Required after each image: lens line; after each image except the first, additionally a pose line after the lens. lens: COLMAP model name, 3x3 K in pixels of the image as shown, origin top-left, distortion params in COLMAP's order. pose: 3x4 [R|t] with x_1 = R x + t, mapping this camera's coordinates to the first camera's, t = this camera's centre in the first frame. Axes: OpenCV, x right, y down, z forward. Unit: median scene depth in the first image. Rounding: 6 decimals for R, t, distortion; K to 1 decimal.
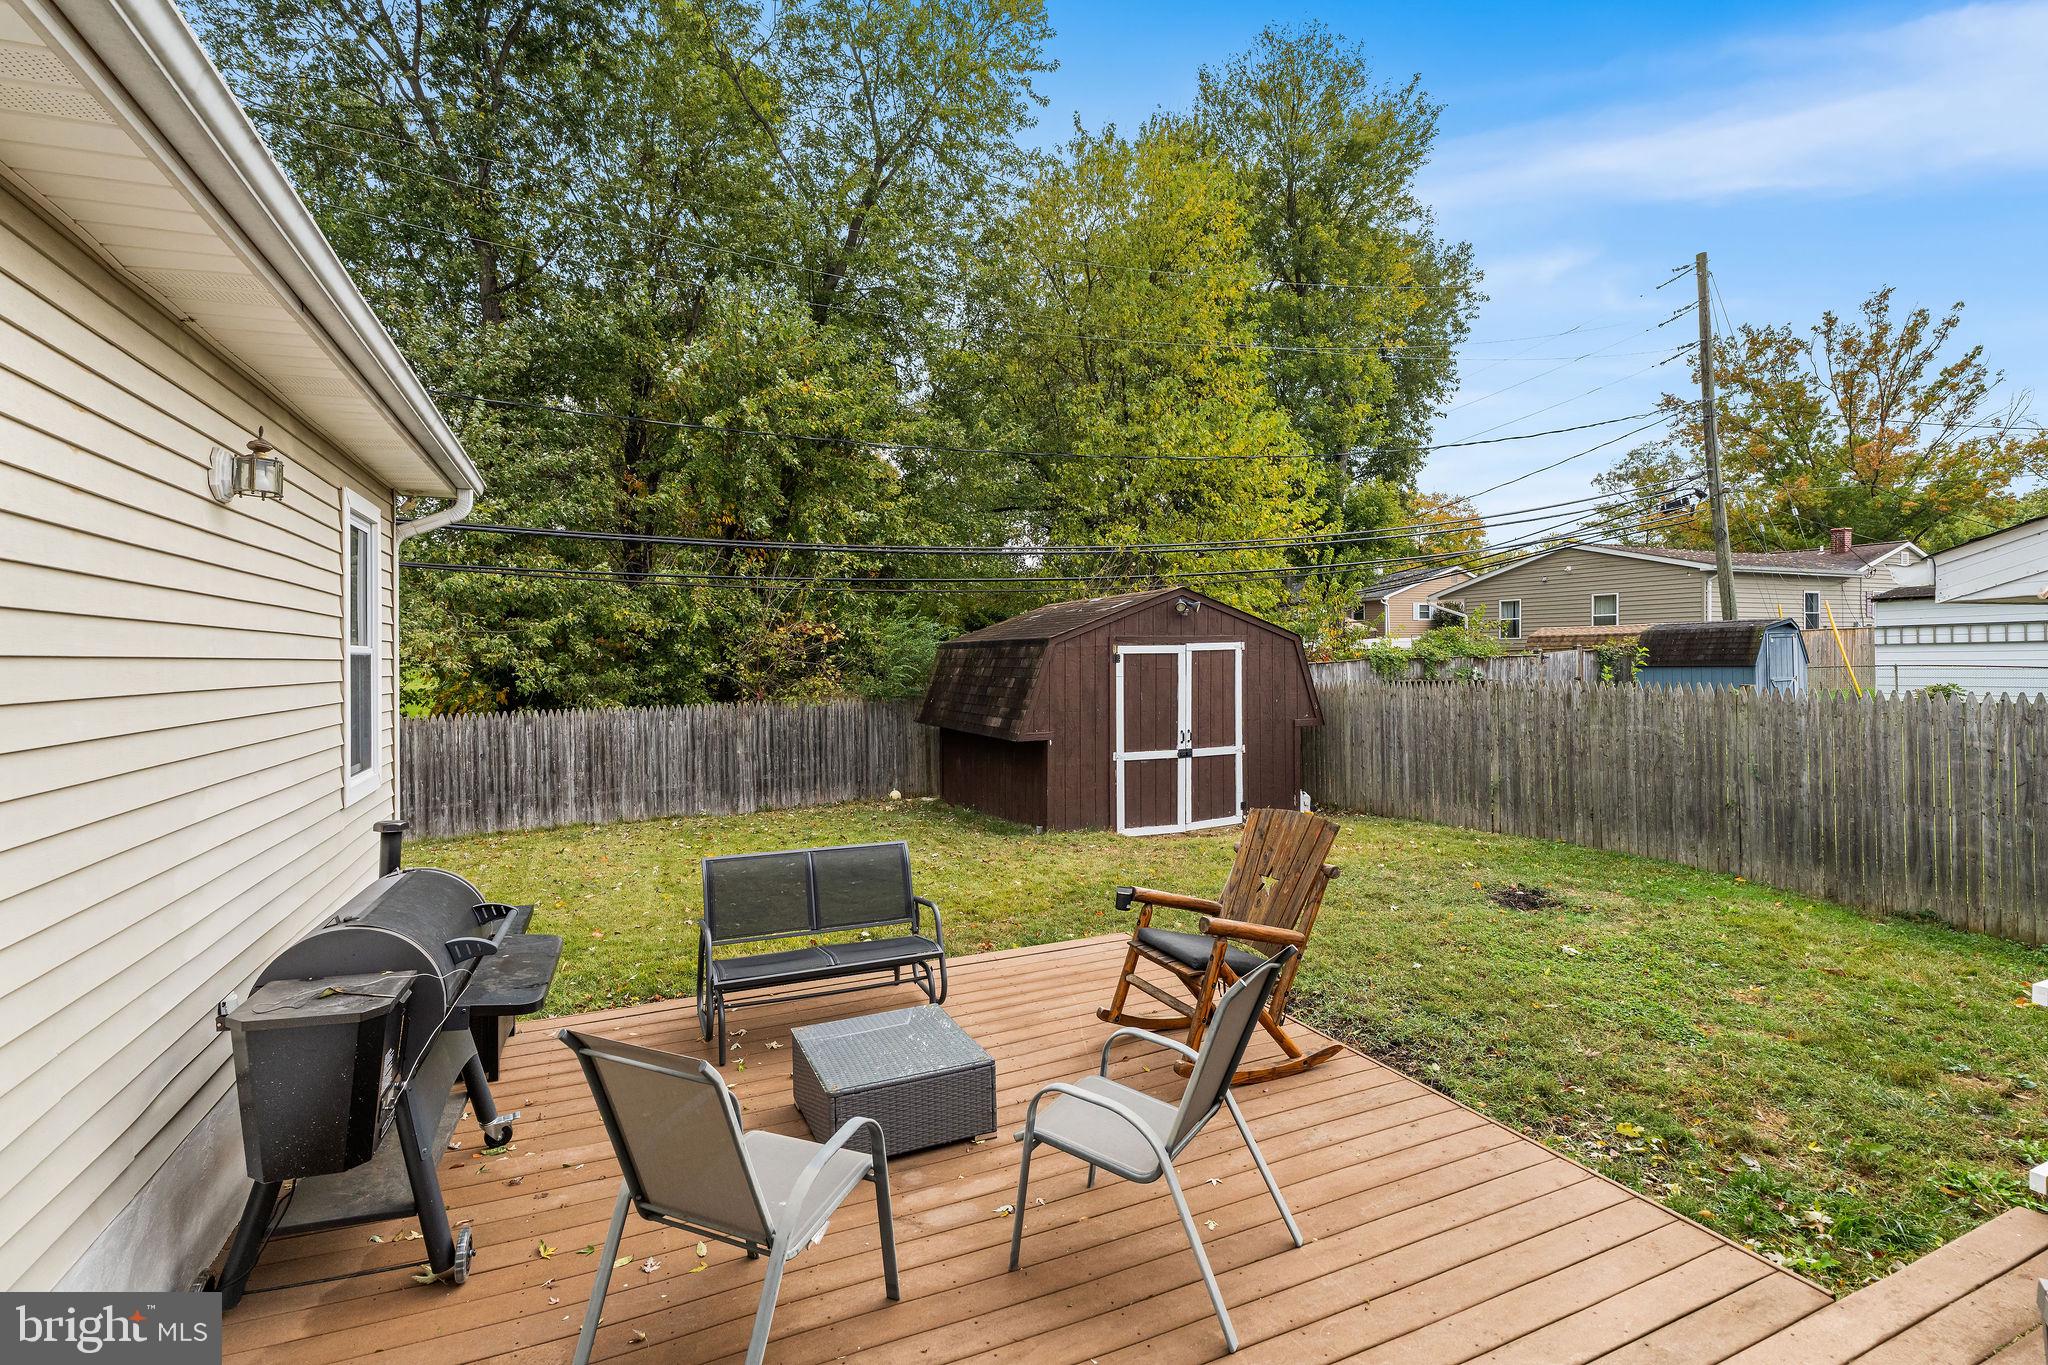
lens RADIAL K [[929.0, 0, 1014.0], [0, 929.0, 680.1], [0, 0, 1]] dist [-0.002203, 0.000290]
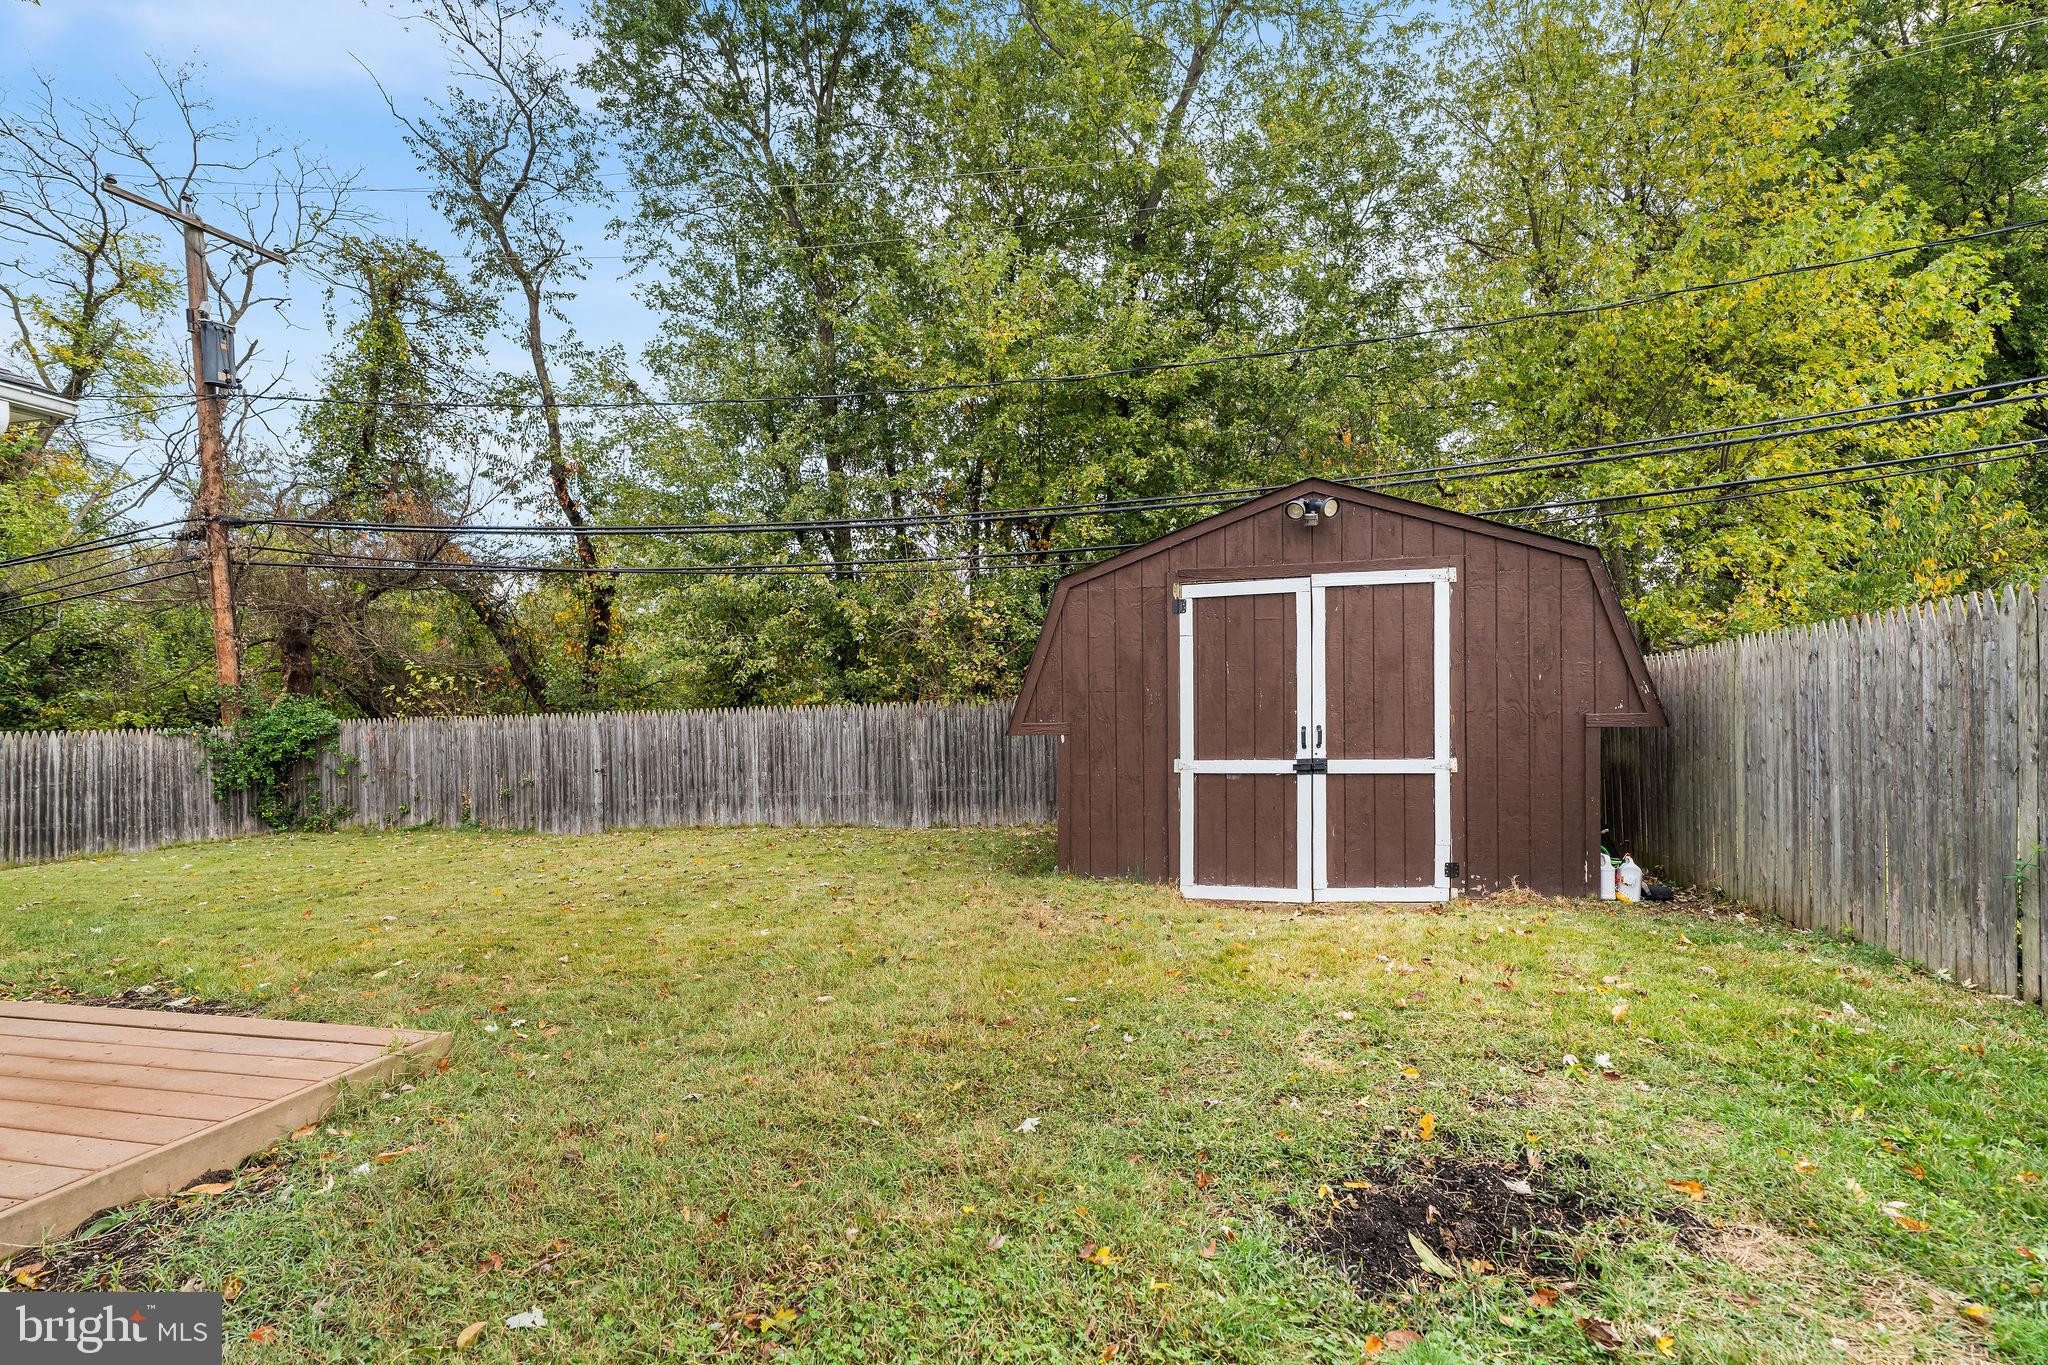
lens RADIAL K [[939.4, 0, 1023.9], [0, 939.4, 705.1], [0, 0, 1]] dist [-0.002239, -0.000162]
pose [[0.800168, -0.006908, -0.599736, 0.375958], [-0.005966, 0.999793, -0.019477, 0.051504], [0.599746, 0.019163, 0.799961, 0.415426]]
